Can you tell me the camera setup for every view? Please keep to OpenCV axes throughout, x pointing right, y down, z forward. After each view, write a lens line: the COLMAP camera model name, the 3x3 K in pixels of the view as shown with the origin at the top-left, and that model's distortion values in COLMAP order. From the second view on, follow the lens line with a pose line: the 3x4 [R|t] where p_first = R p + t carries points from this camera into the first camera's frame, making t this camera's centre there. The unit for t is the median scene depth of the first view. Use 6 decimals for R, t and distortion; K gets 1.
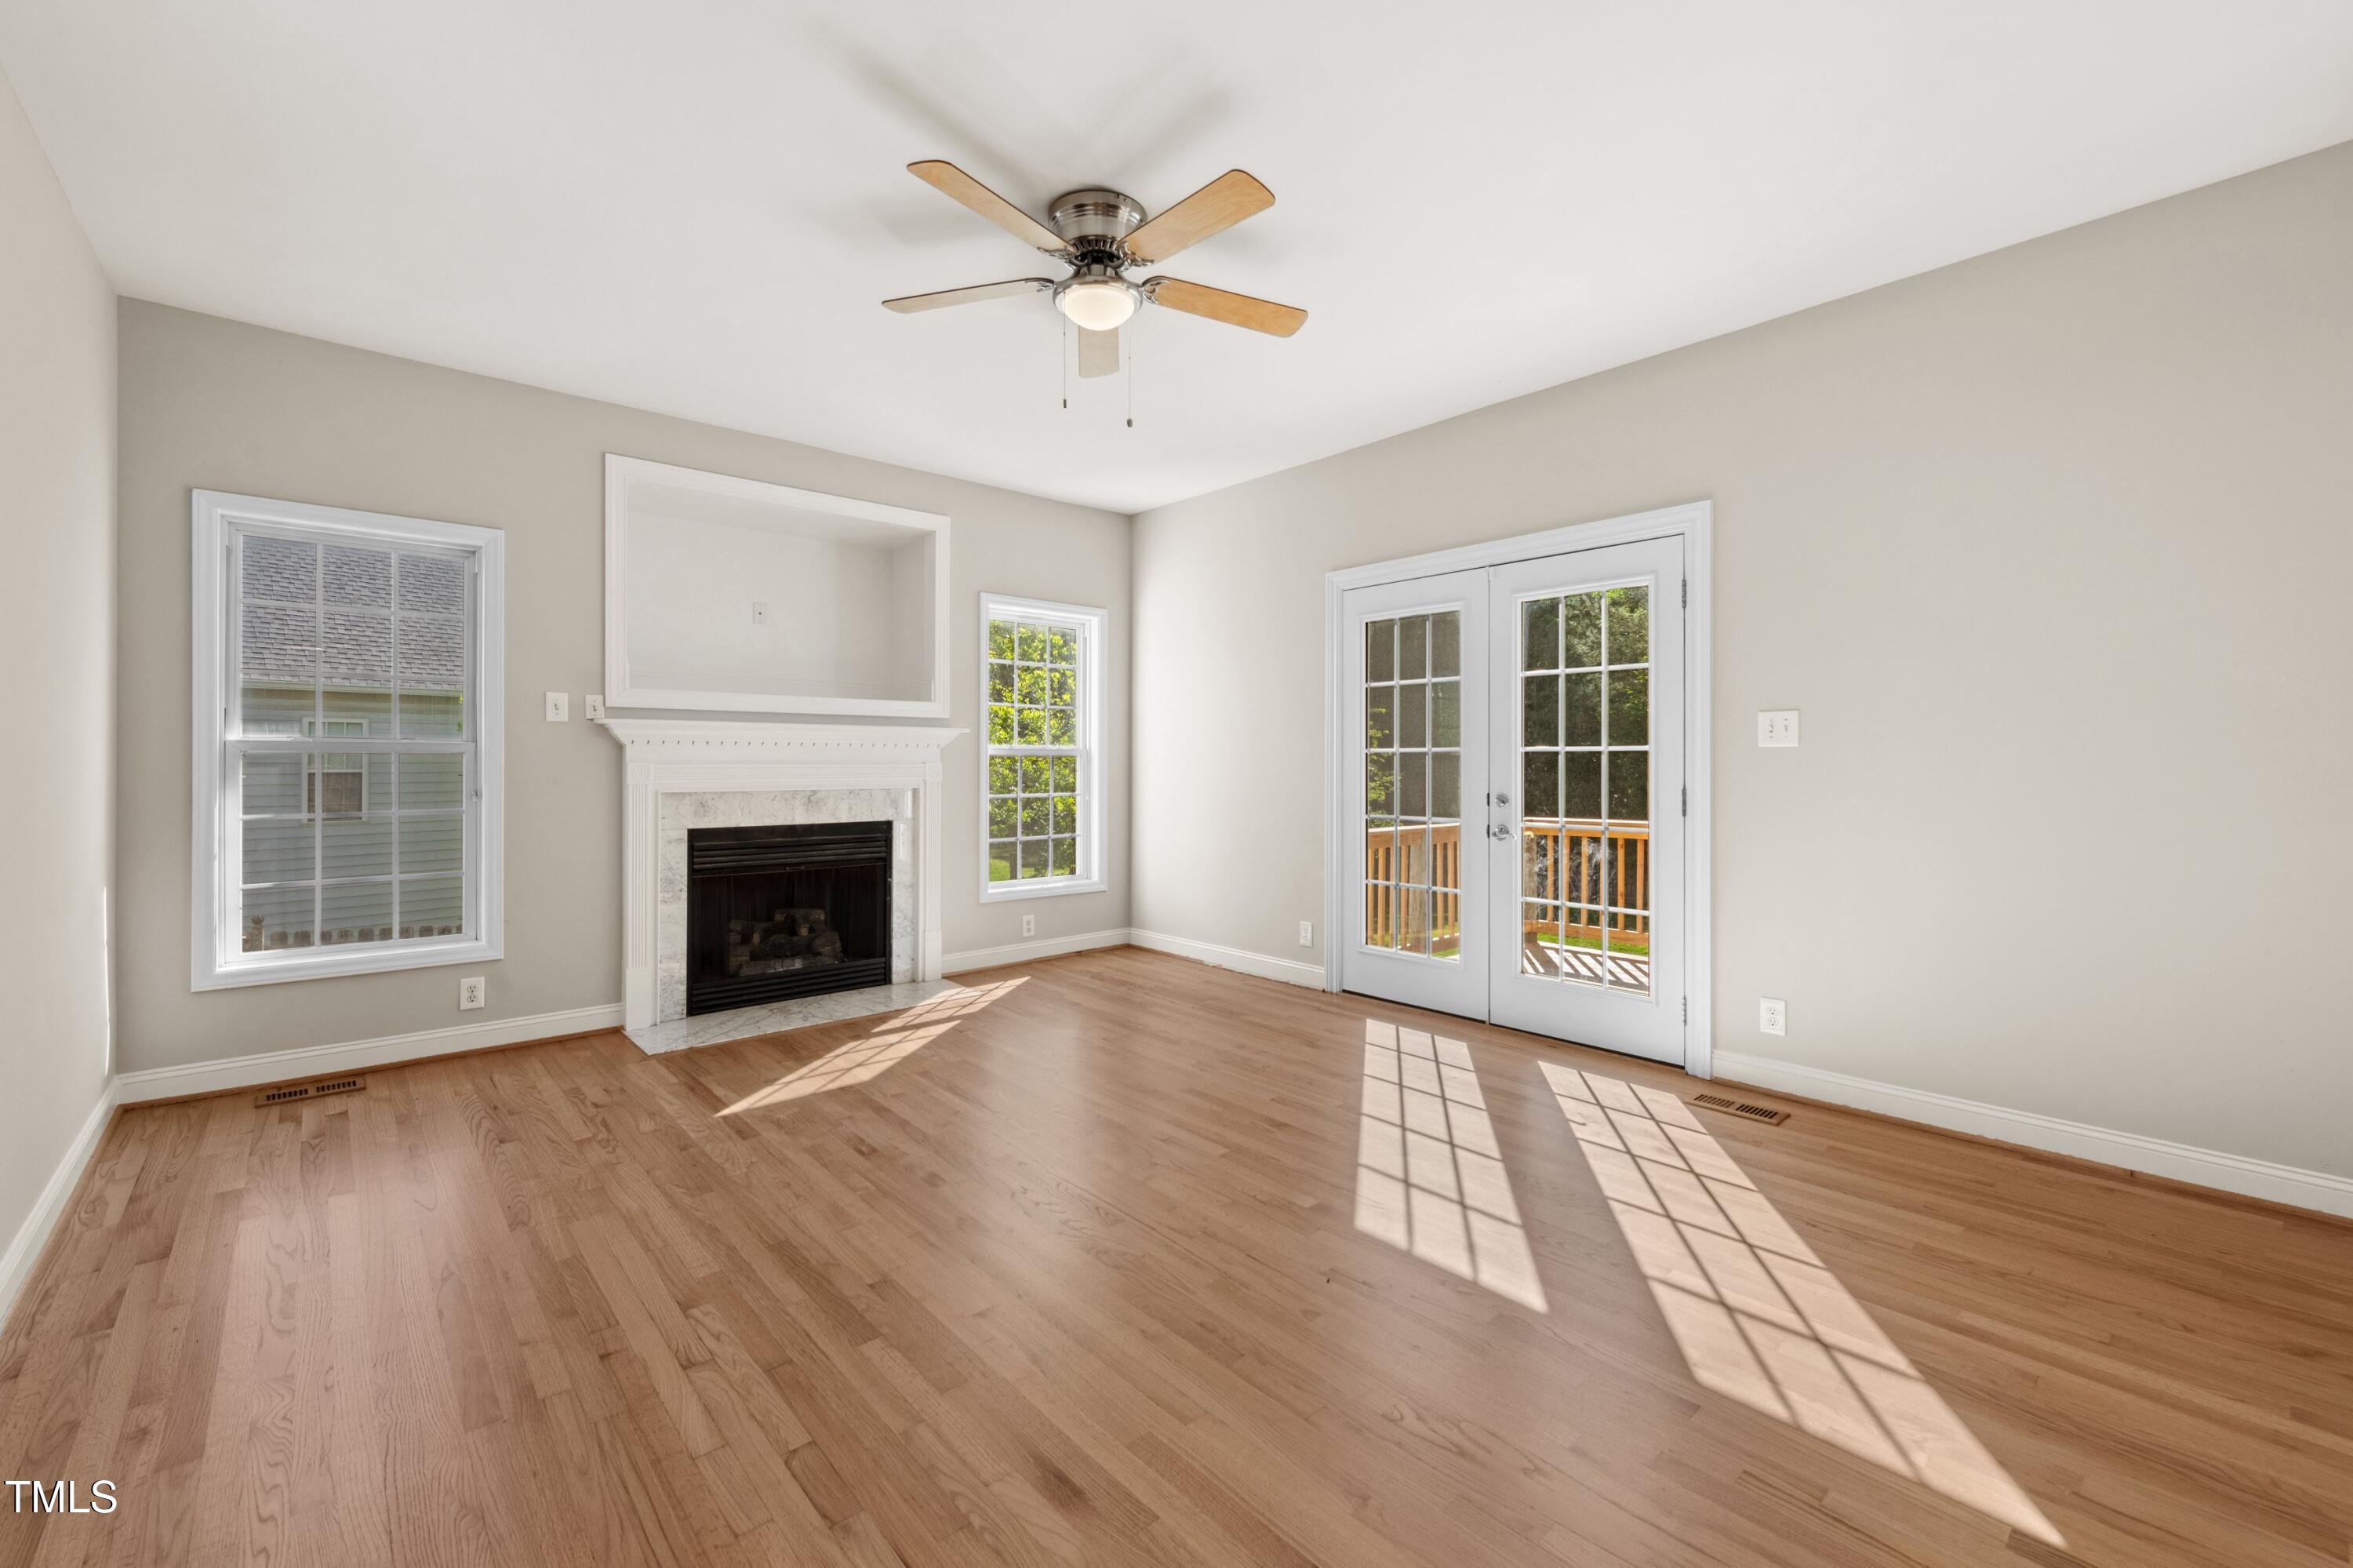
lens RADIAL K [[974.8, 0, 1176.5], [0, 974.8, 784.0], [0, 0, 1]] dist [-0.000954, -0.000178]
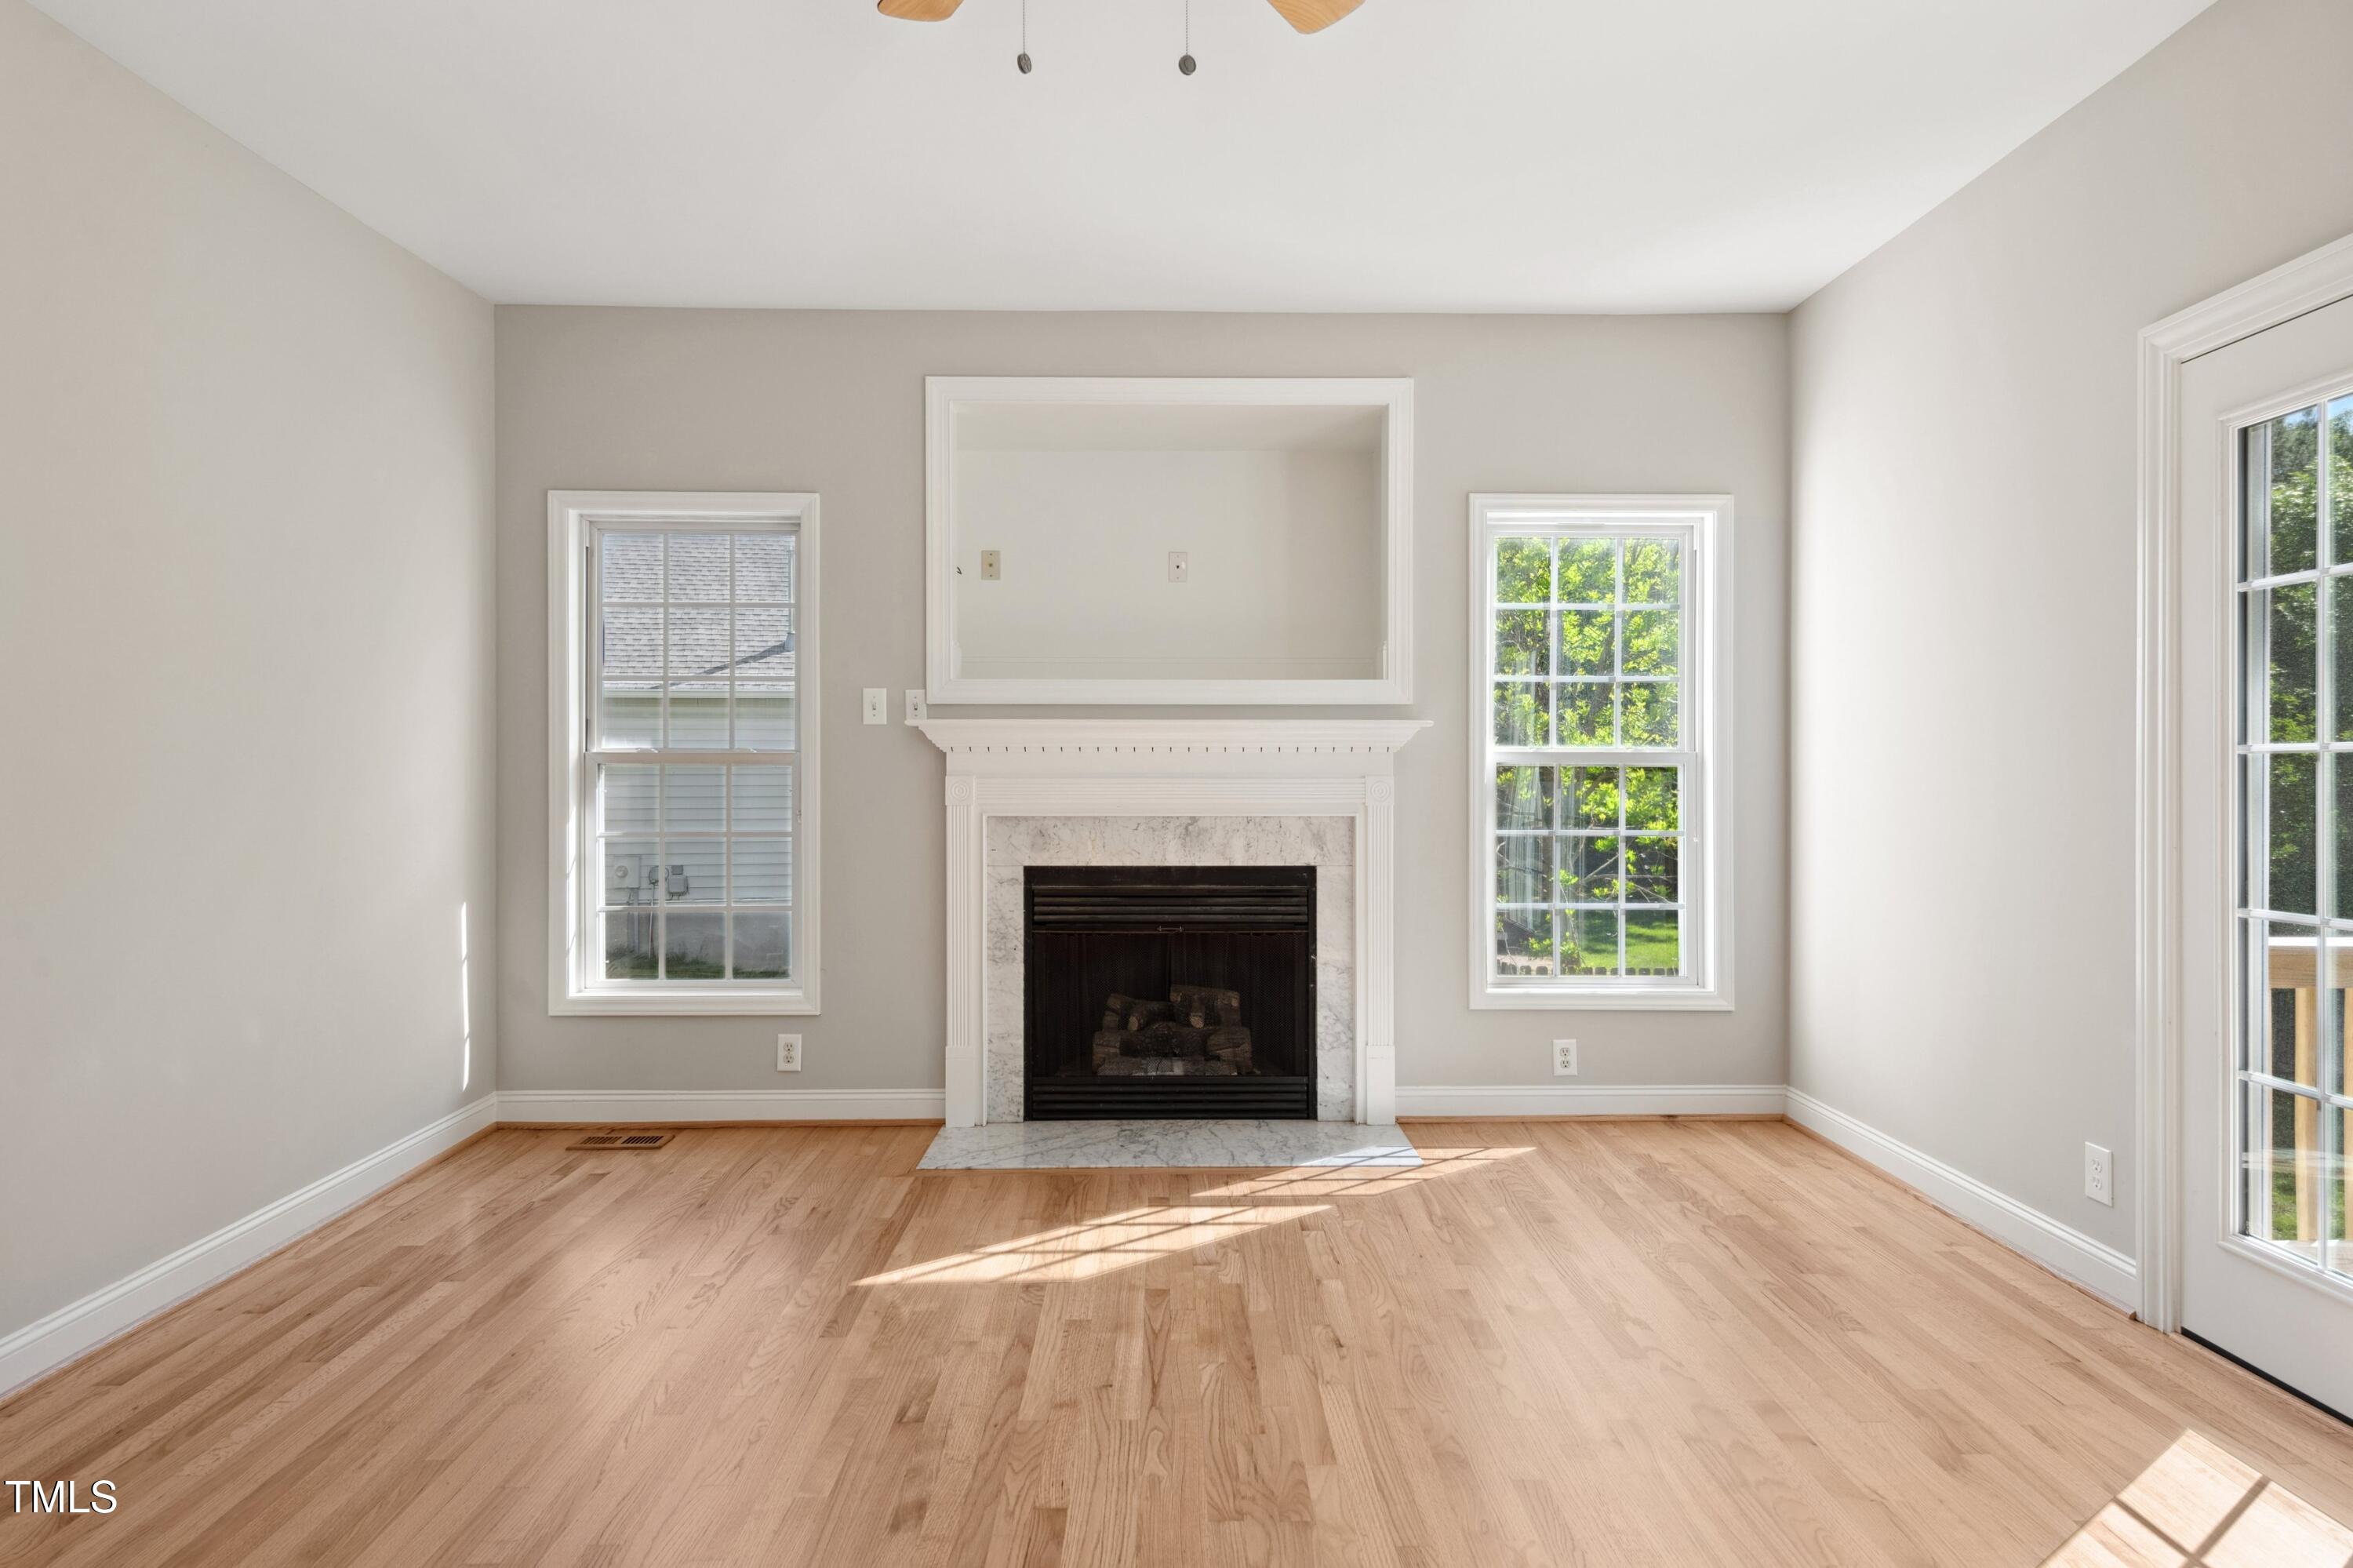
lens RADIAL K [[1302.8, 0, 1176.5], [0, 1302.8, 784.0], [0, 0, 1]] dist [0.049709, -0.049209]
pose [[0.754804, 0.003898, -0.655939, 0.229758], [-0.014223, 0.999845, -0.010424, -0.007212], [0.655796, 0.017197, 0.754742, 0.319988]]
